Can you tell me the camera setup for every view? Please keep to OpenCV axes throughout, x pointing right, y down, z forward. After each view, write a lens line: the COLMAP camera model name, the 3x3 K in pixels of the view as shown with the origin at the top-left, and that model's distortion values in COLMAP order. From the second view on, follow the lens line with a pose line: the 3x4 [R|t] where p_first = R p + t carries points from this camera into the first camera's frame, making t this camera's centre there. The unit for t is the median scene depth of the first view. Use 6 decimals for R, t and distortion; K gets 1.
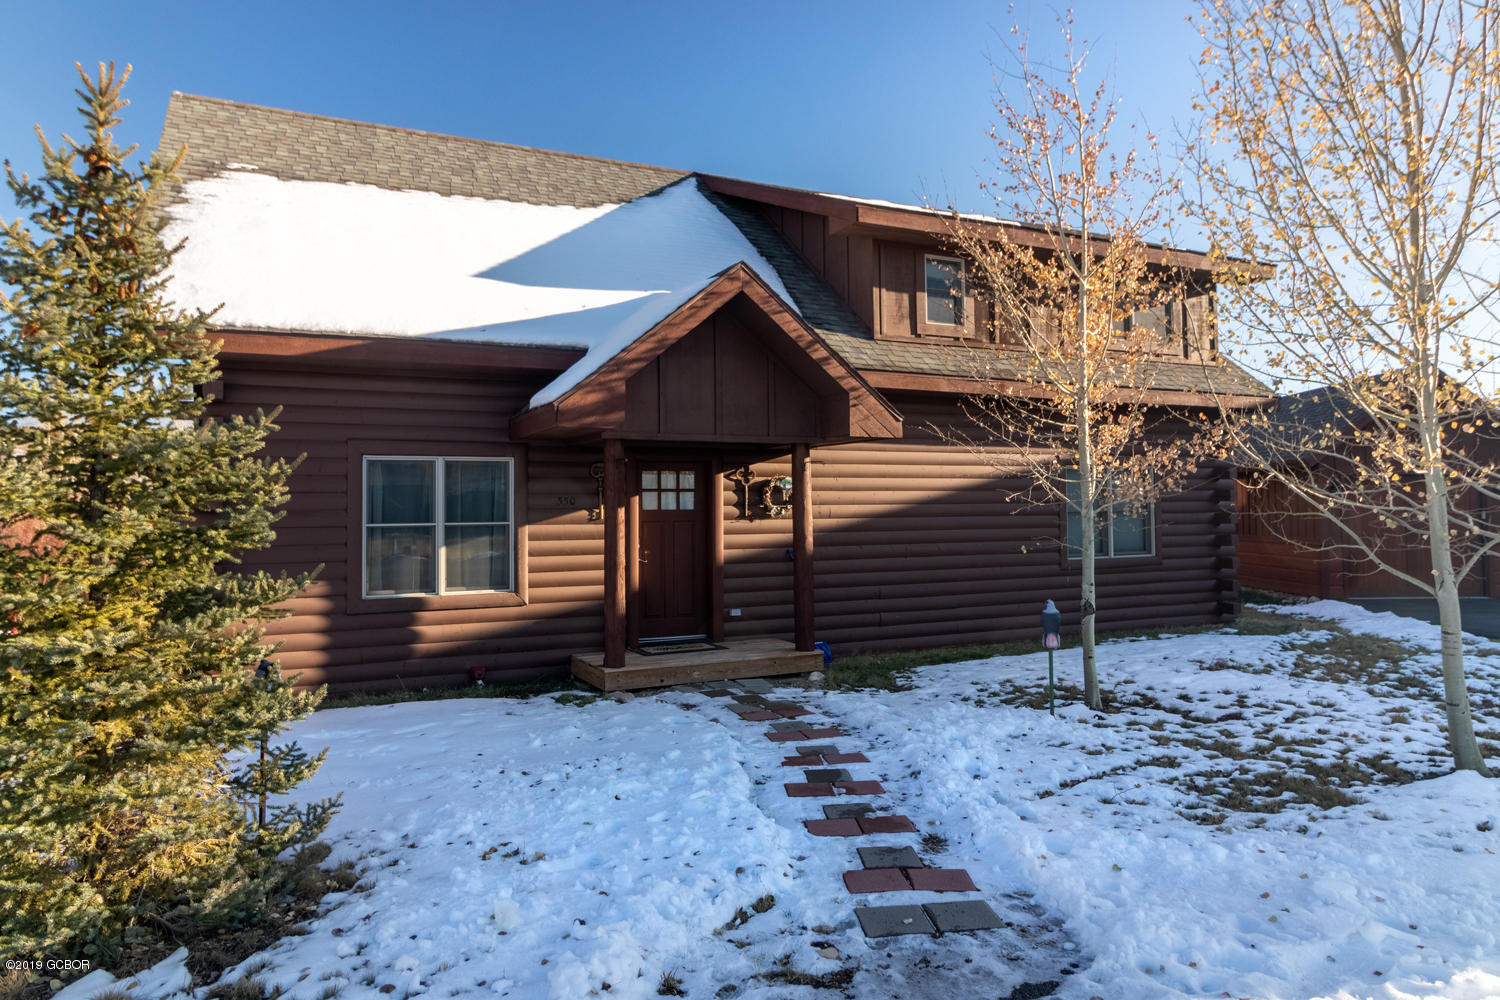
lens RADIAL K [[1028.5, 0, 749.7], [0, 1028.5, 500.6], [0, 0, 1]] dist [-0.006209, -0.000307]
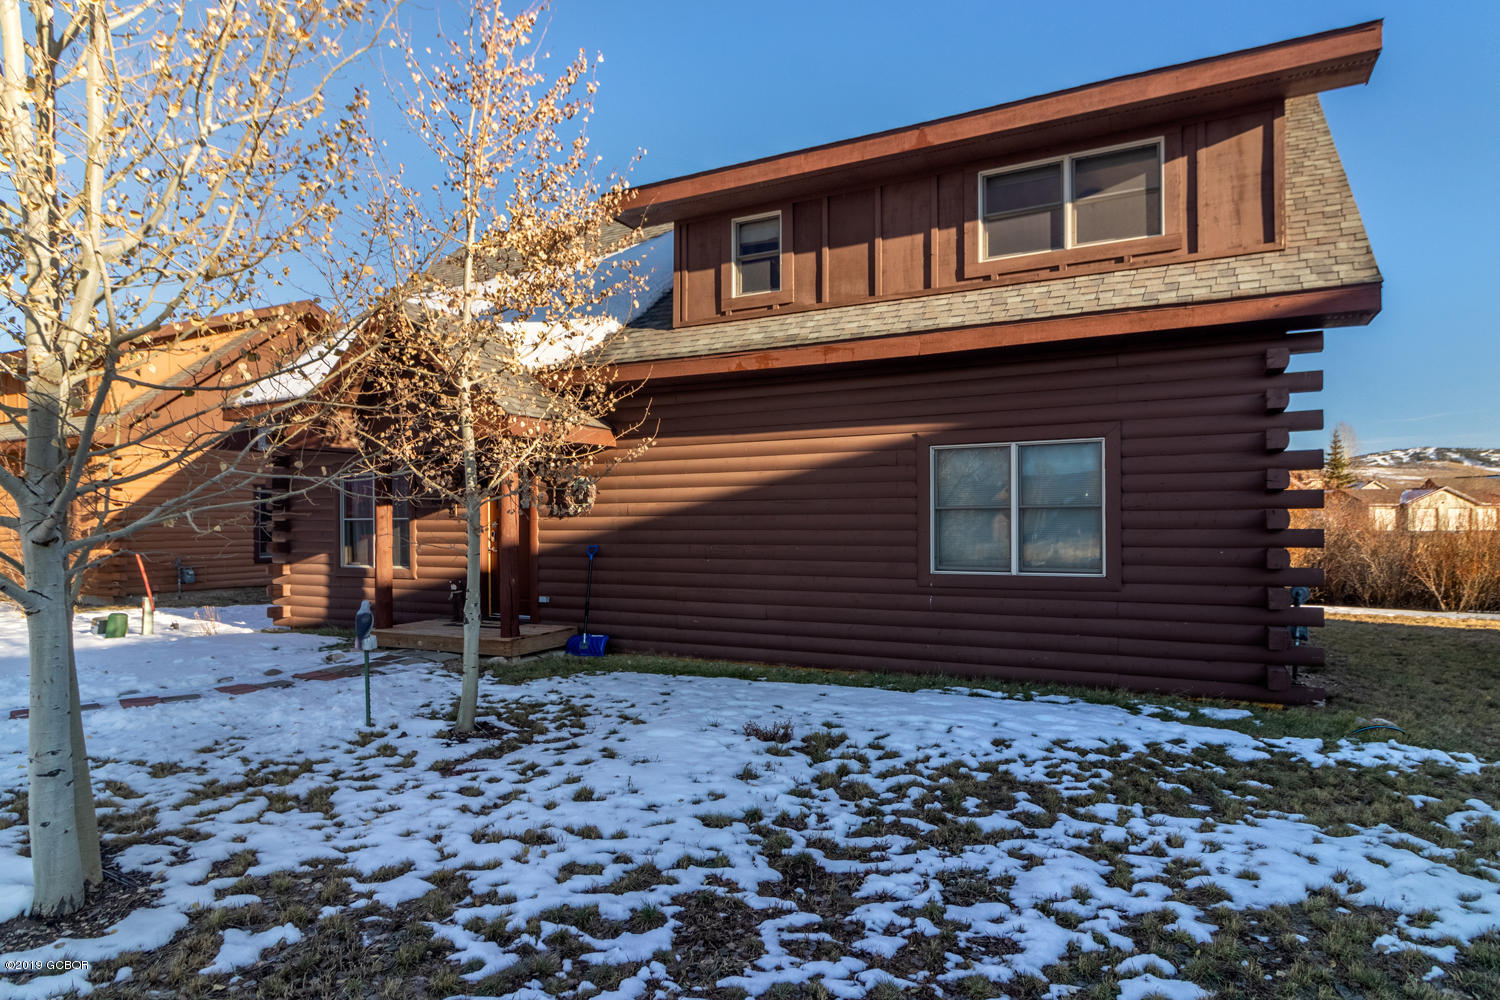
lens RADIAL K [[1079.4, 0, 749.7], [0, 1079.4, 504.1], [0, 0, 1]] dist [0.008612, 0.000502]
pose [[0.489378, 0.007468, -0.872040, 1.051830], [0.026178, 0.999387, 0.023249, -0.015659], [0.871679, -0.034206, 0.488883, 0.584217]]
